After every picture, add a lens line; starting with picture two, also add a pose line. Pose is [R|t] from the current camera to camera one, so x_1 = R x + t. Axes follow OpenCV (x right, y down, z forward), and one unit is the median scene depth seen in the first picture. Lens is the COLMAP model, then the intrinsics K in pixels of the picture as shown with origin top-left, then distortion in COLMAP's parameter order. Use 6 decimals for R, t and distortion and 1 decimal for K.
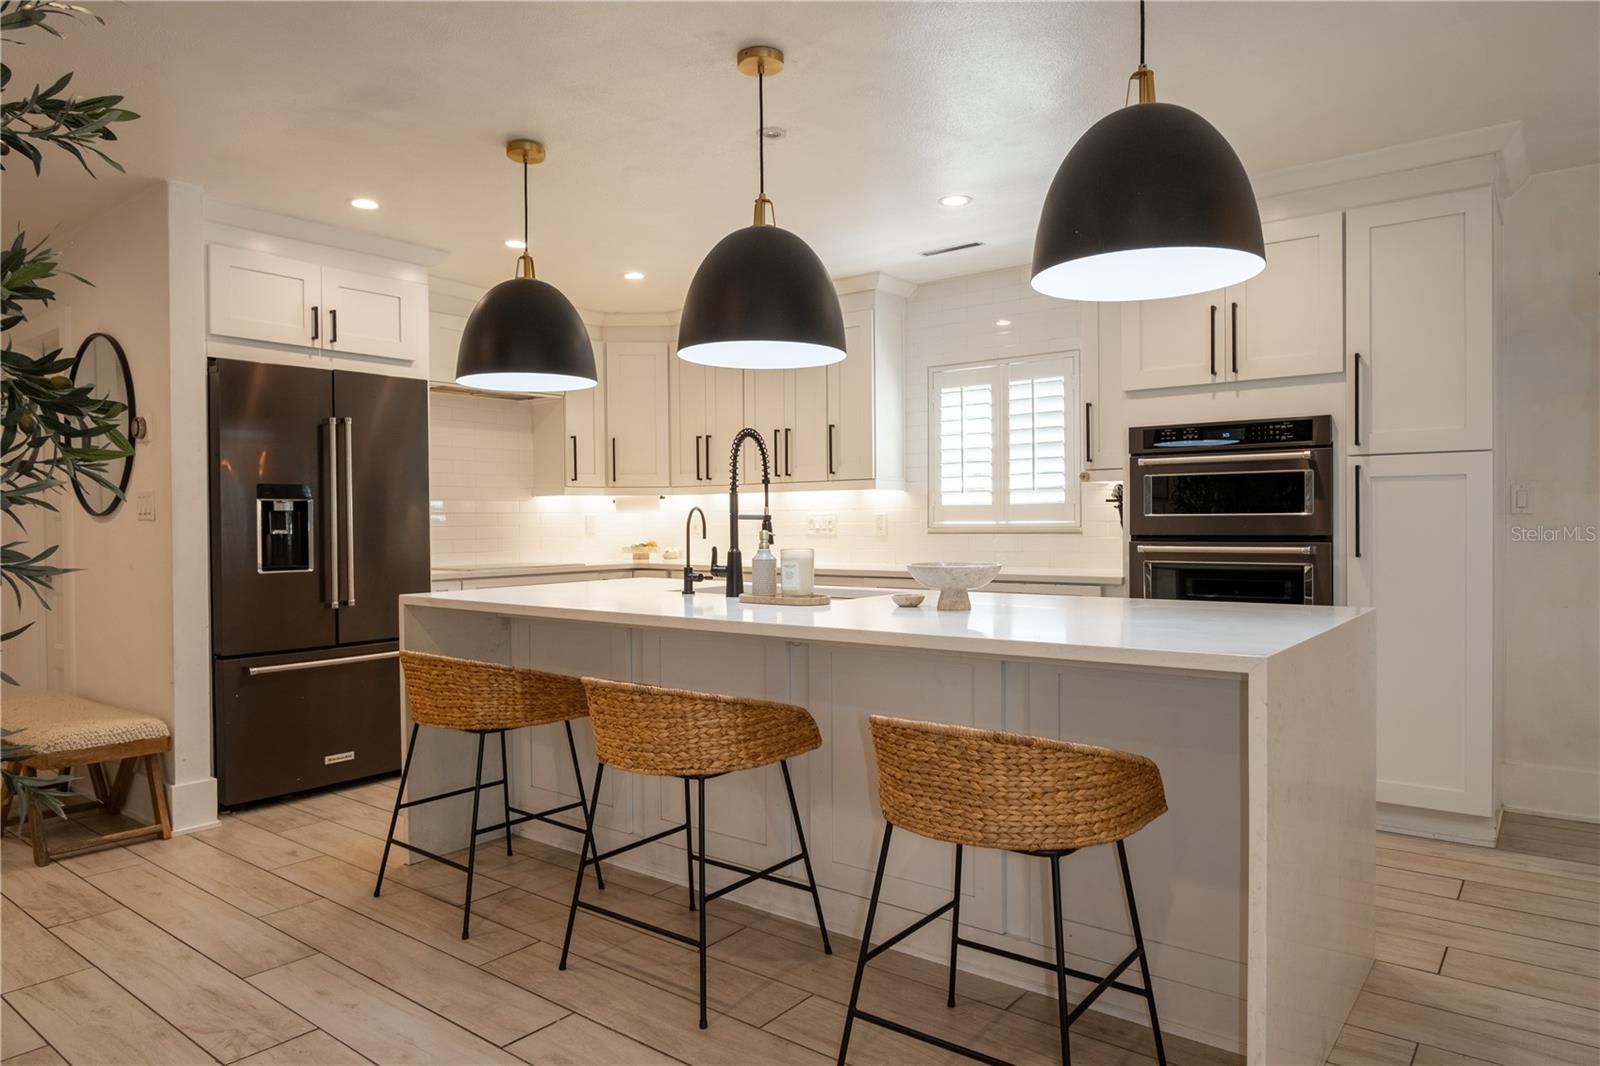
lens RADIAL K [[1005.1, 0, 807.9], [0, 1005.1, 533.1], [0, 0, 1]] dist [-0.015054, 0.000236]
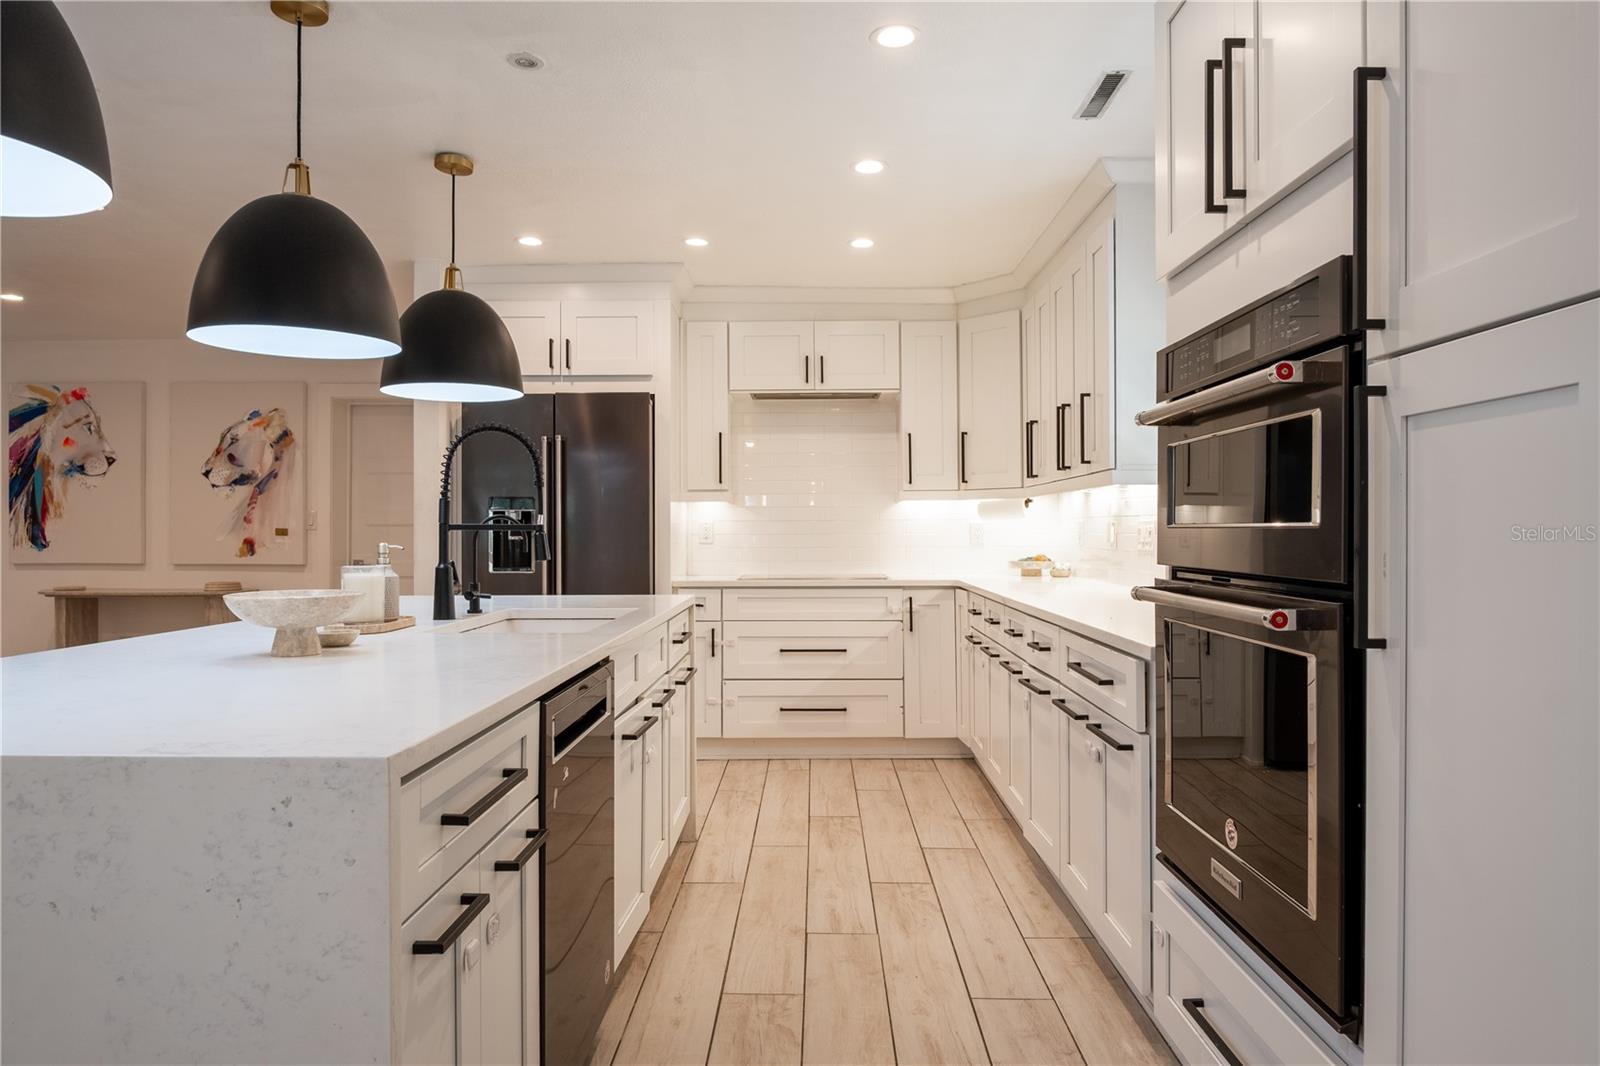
lens RADIAL K [[1005.1, 0, 803.9], [0, 1005.1, 533.7], [0, 0, 1]] dist [-0.015054, 0.000236]
pose [[0.611242, 0.009055, -0.791392, 0.647867], [-0.012856, 0.999916, 0.001512, -0.012368], [0.791339, 0.009250, 0.611308, 0.589836]]
